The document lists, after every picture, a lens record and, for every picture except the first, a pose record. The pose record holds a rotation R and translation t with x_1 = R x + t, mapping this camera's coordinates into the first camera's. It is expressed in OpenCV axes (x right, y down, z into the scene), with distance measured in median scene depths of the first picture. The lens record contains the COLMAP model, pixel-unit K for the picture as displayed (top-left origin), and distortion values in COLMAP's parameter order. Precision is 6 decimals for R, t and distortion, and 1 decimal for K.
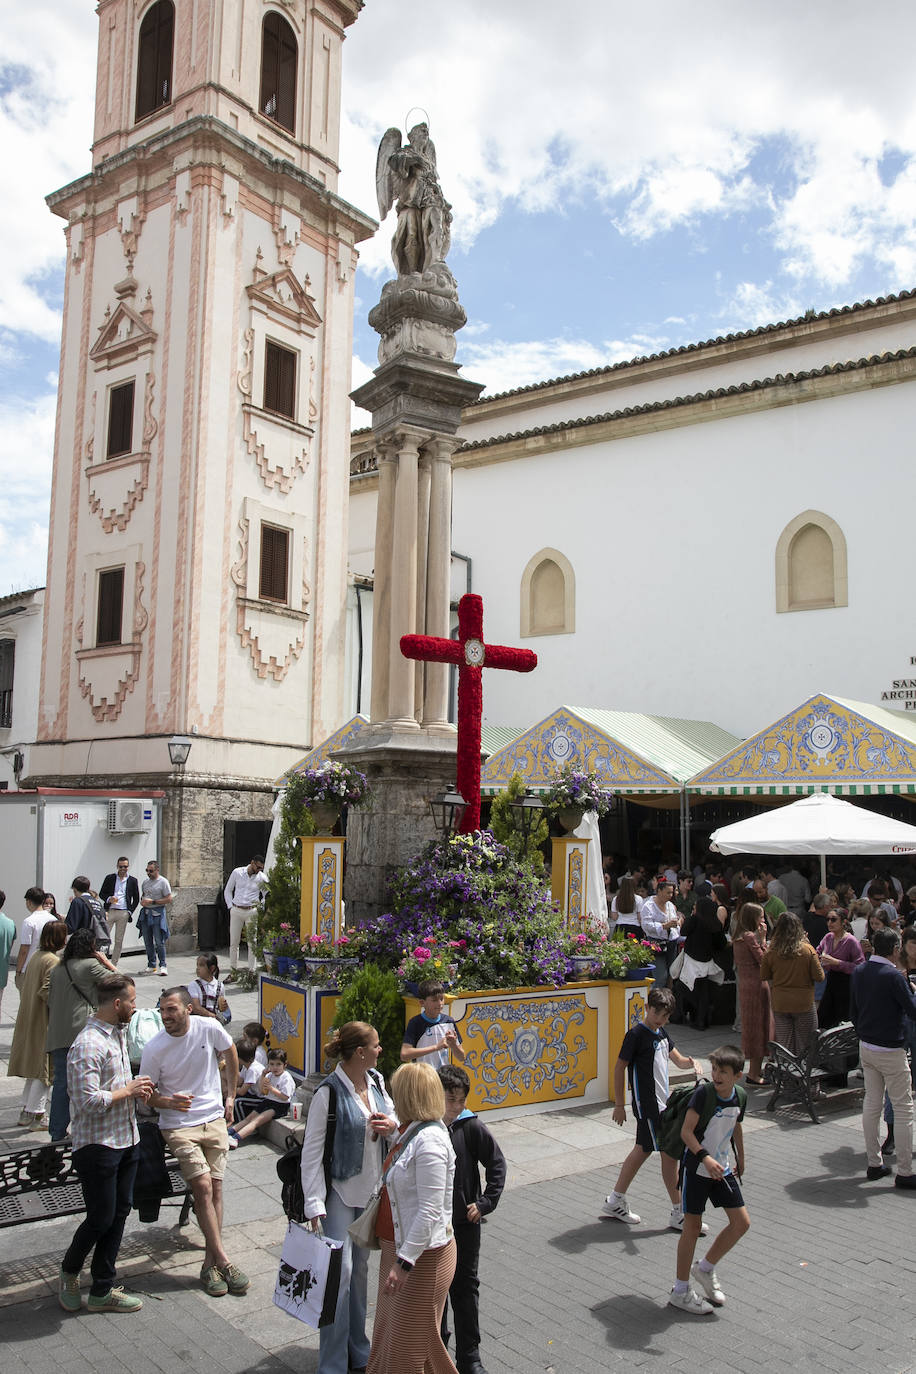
lens RADIAL K [[1187.8, 0, 458.0], [0, 1187.8, 687.0], [0, 0, 1]] dist [-0.060653, 0.090996]
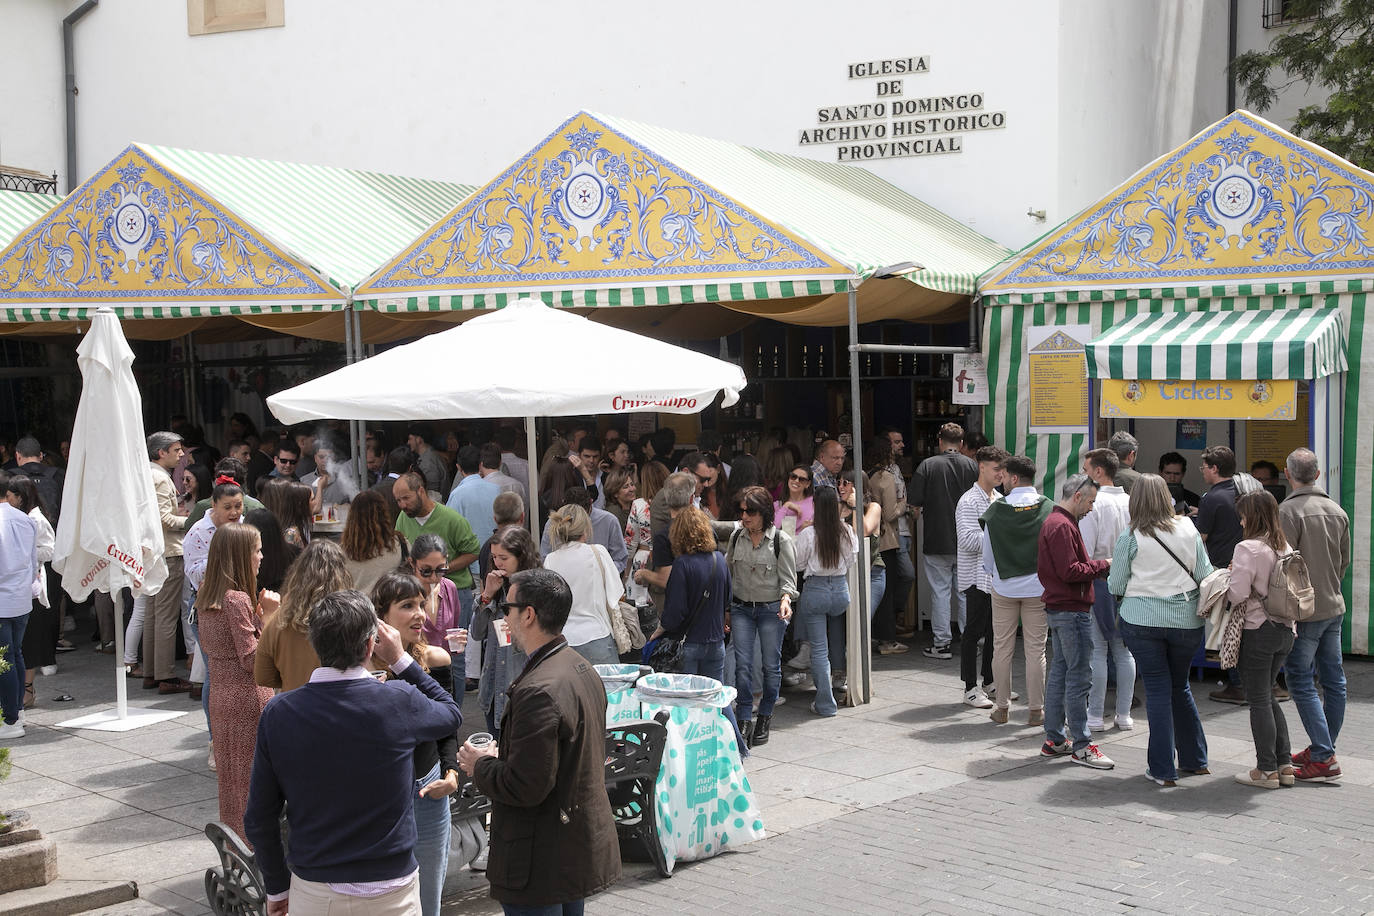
lens RADIAL K [[1832.7, 0, 679.4], [0, 1832.7, 460.4], [0, 0, 1]] dist [0.124066, 0.145204]
pose [[0.986500, -0.030646, 0.160866, 0.206617], [0.005620, 0.988090, 0.153772, 0.031729], [-0.163662, -0.150792, 0.974924, 0.177625]]
